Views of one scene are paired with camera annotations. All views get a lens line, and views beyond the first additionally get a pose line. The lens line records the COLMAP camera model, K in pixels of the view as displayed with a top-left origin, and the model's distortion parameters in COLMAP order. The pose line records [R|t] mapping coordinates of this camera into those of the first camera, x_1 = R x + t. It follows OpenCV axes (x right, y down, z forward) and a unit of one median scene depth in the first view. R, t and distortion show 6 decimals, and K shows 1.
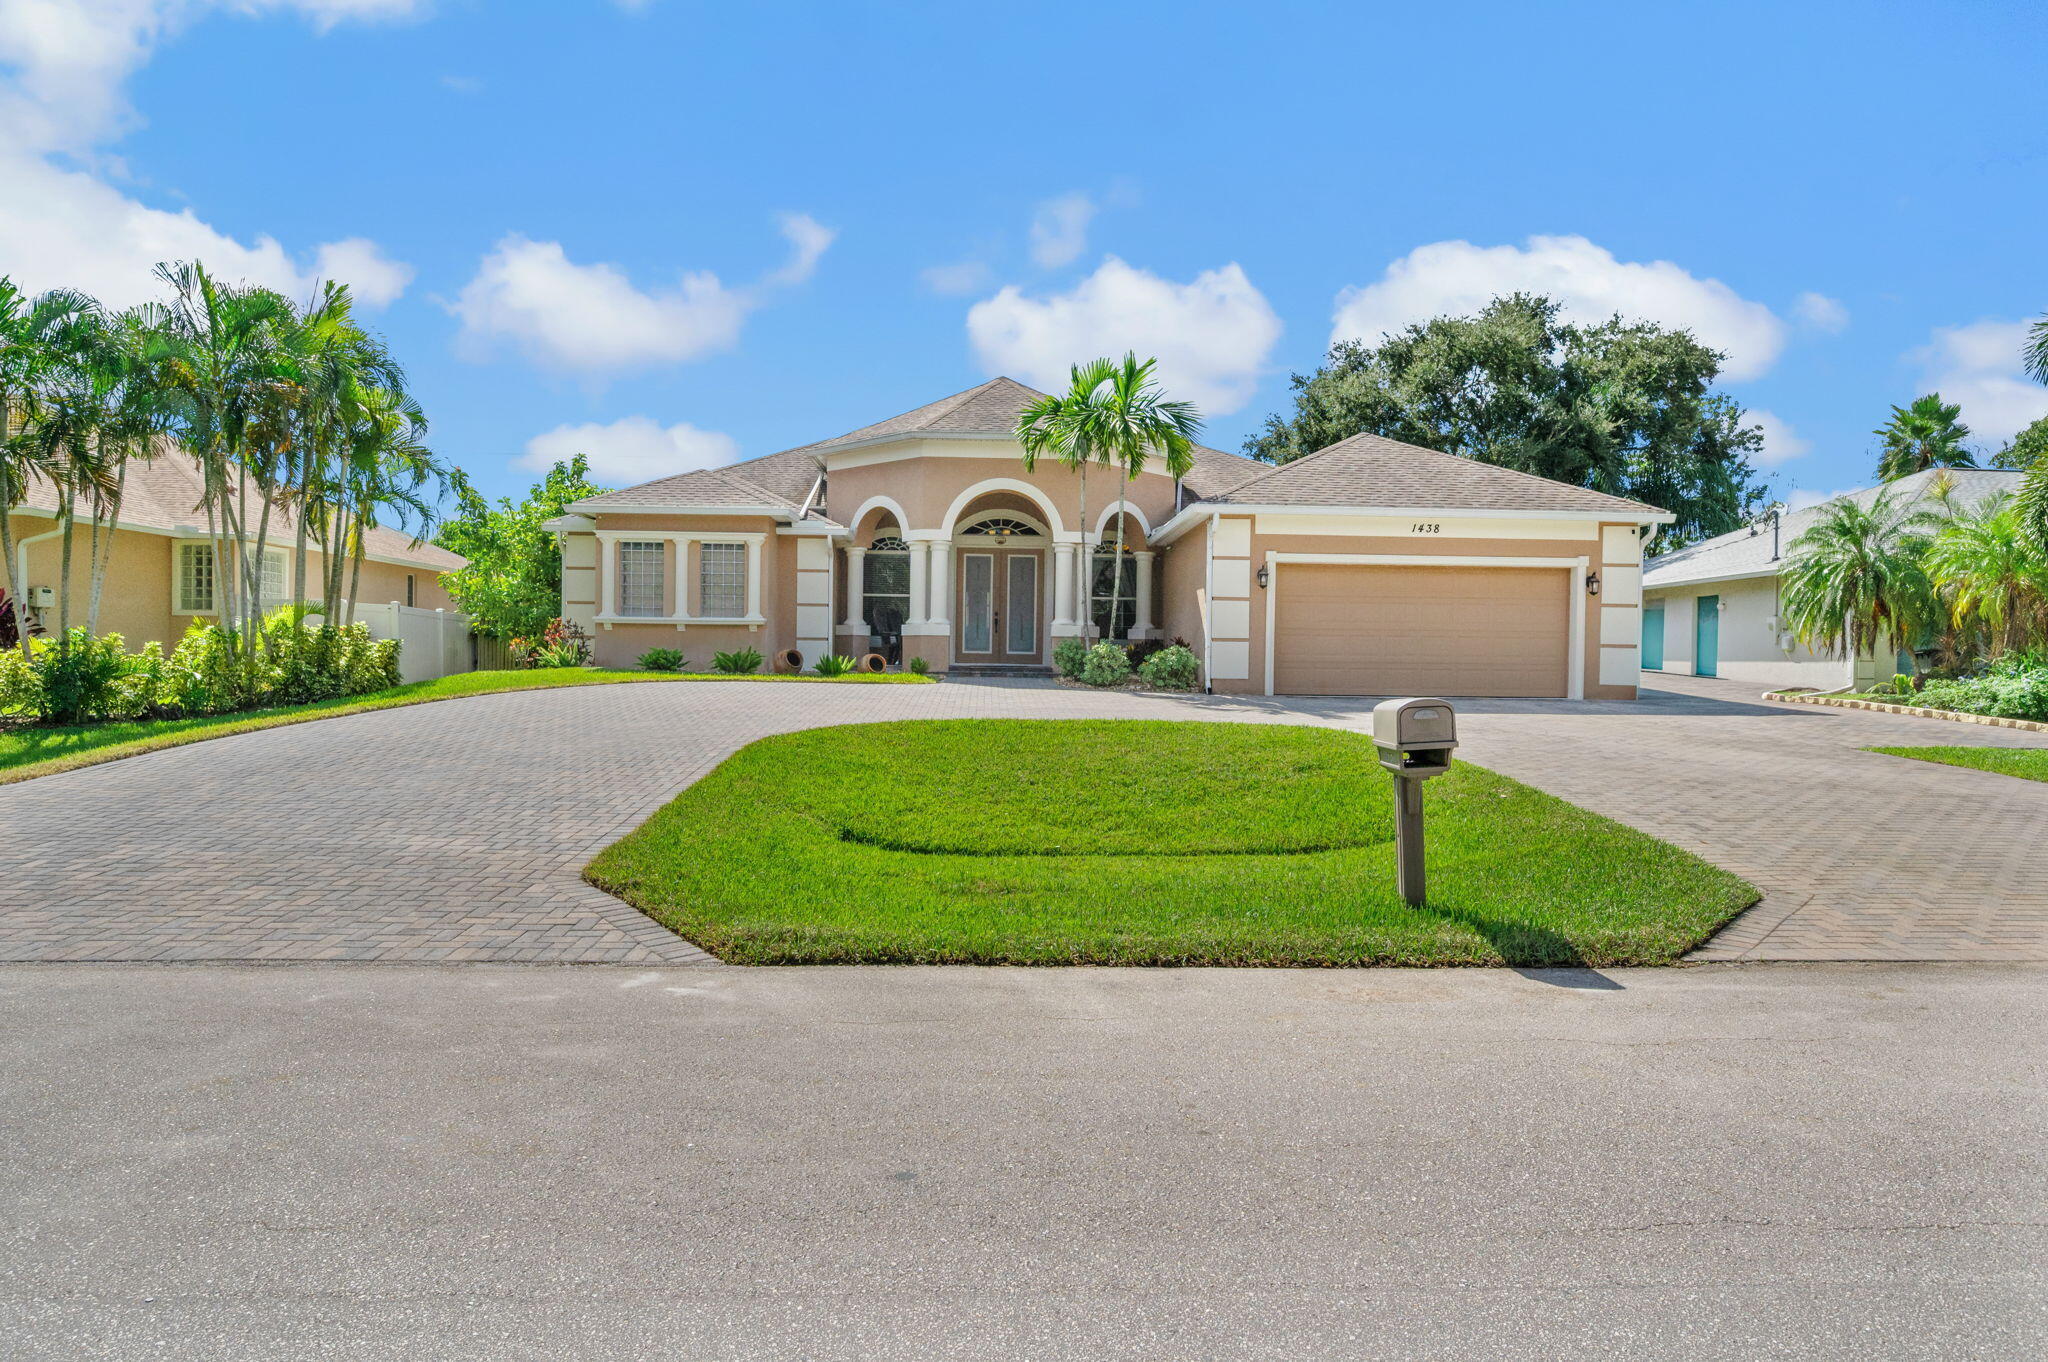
lens RADIAL K [[814.4, 0, 1024.0], [0, 814.4, 681.0], [0, 0, 1]] dist [-0.000909, -0.000101]
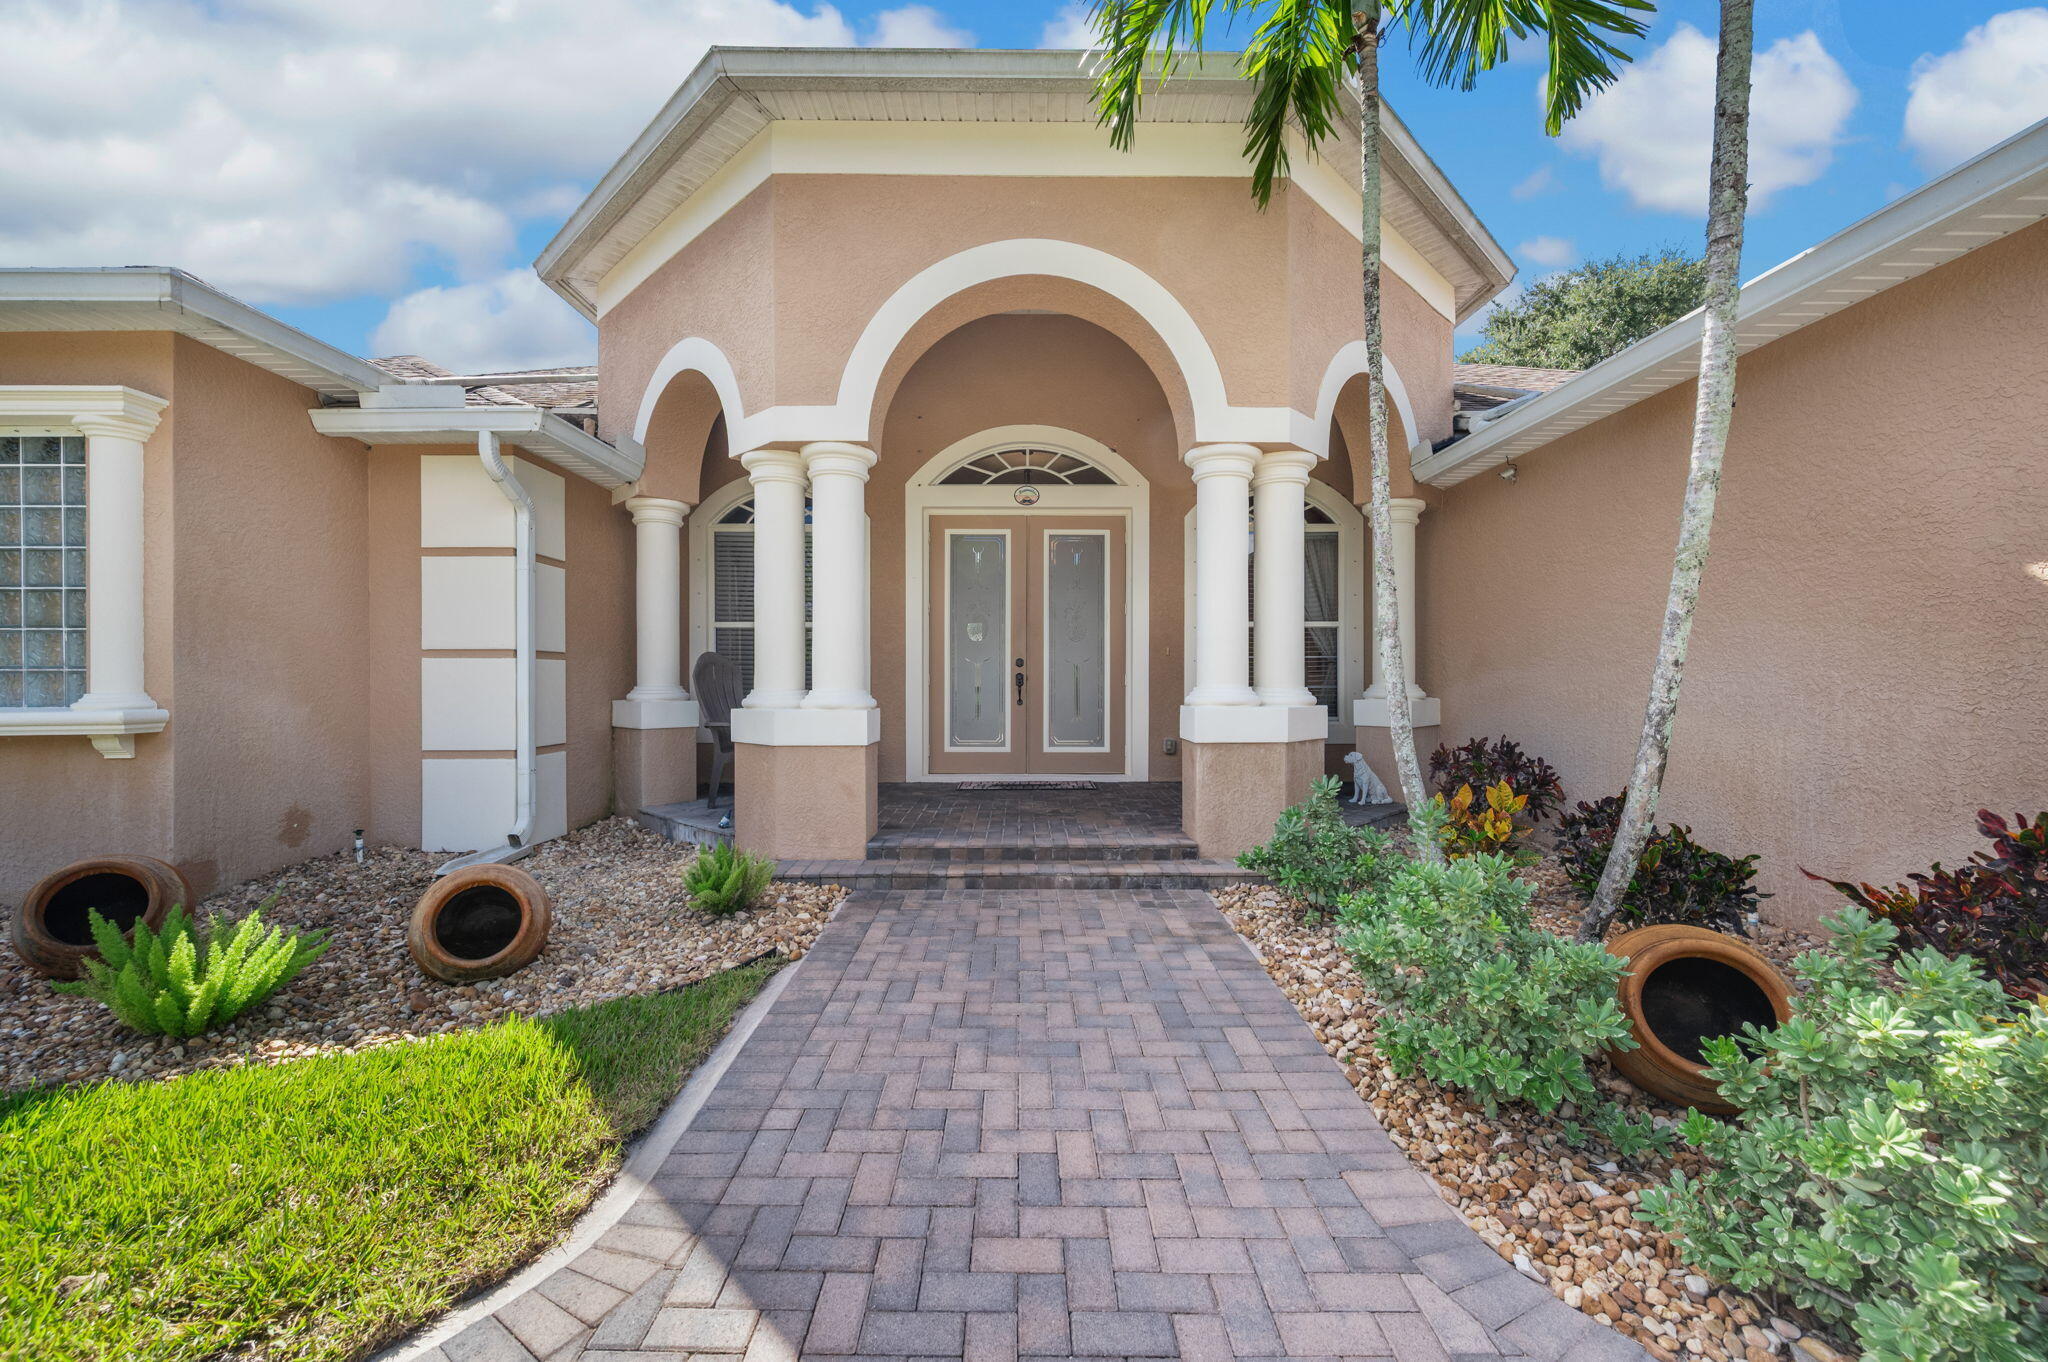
lens RADIAL K [[814.4, 0, 1024.0], [0, 814.4, 681.0], [0, 0, 1]] dist [-0.000909, -0.000101]
pose [[0.999328, -0.013917, -0.033913, -0.023336], [0.012503, 0.999058, -0.041556, -0.075303], [0.034459, 0.041104, 0.998560, 0.784165]]
